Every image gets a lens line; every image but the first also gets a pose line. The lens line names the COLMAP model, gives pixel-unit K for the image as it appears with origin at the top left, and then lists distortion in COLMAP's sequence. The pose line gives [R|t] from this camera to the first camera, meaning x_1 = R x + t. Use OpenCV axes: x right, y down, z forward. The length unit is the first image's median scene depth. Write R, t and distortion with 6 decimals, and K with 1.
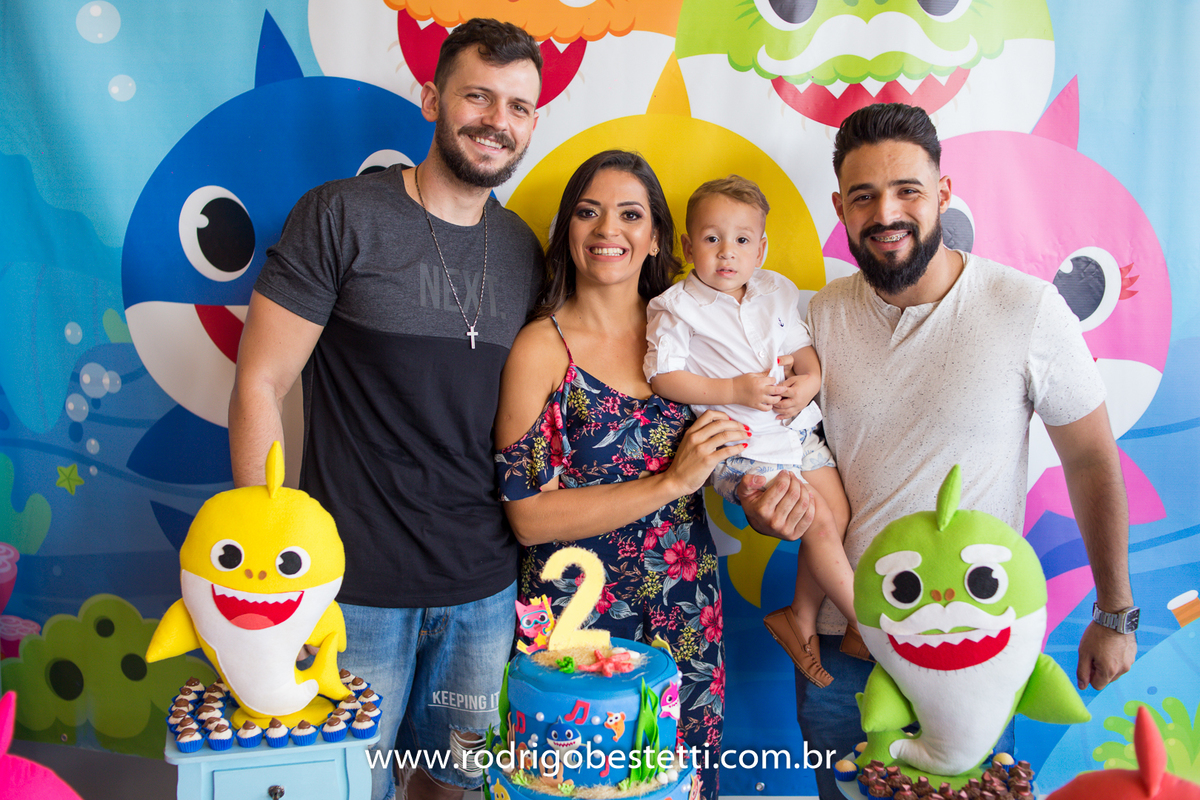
lens RADIAL K [[1178.7, 0, 595.8], [0, 1178.7, 395.9], [0, 0, 1]] dist [-0.113543, 0.018832]
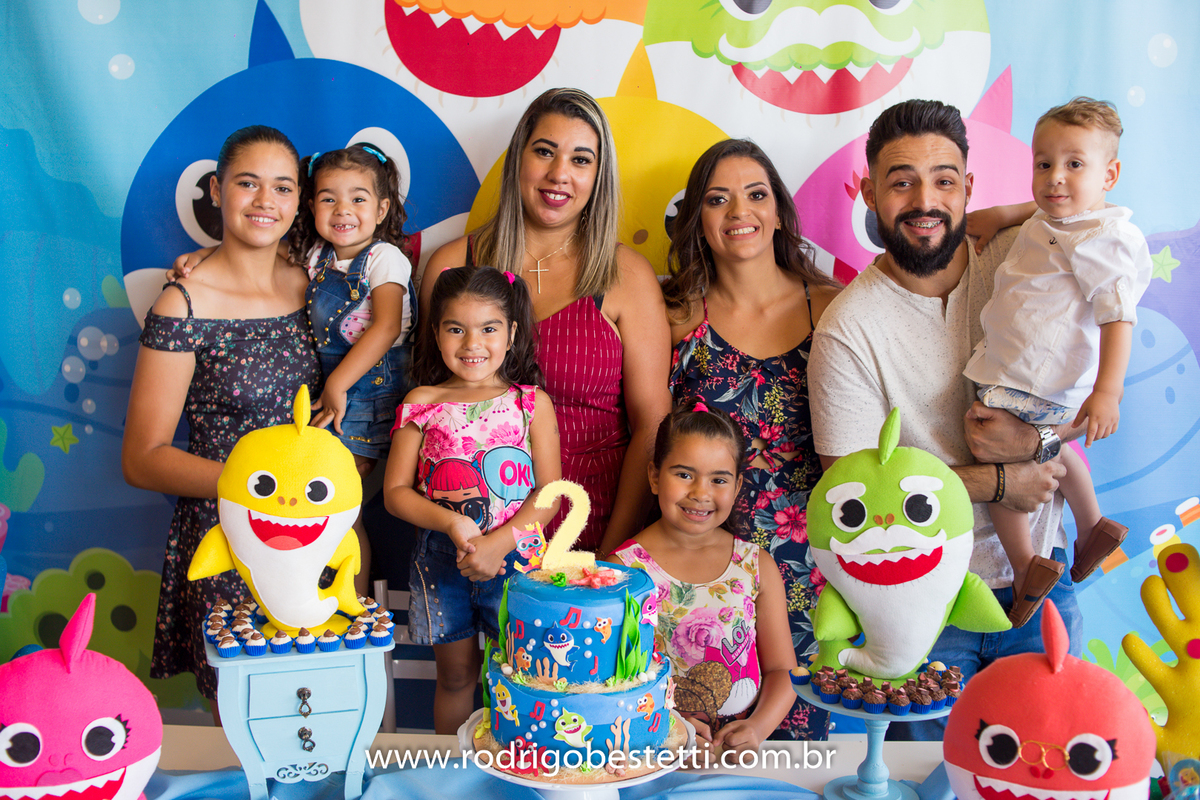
lens RADIAL K [[1234.4, 0, 580.3], [0, 1234.4, 395.2], [0, 0, 1]] dist [-0.133485, 0.062677]
pose [[0.999241, 0.001695, 0.038917, -0.050202], [-0.002100, 0.999944, 0.010378, 0.035095], [-0.038897, -0.010452, 0.999189, -0.198774]]
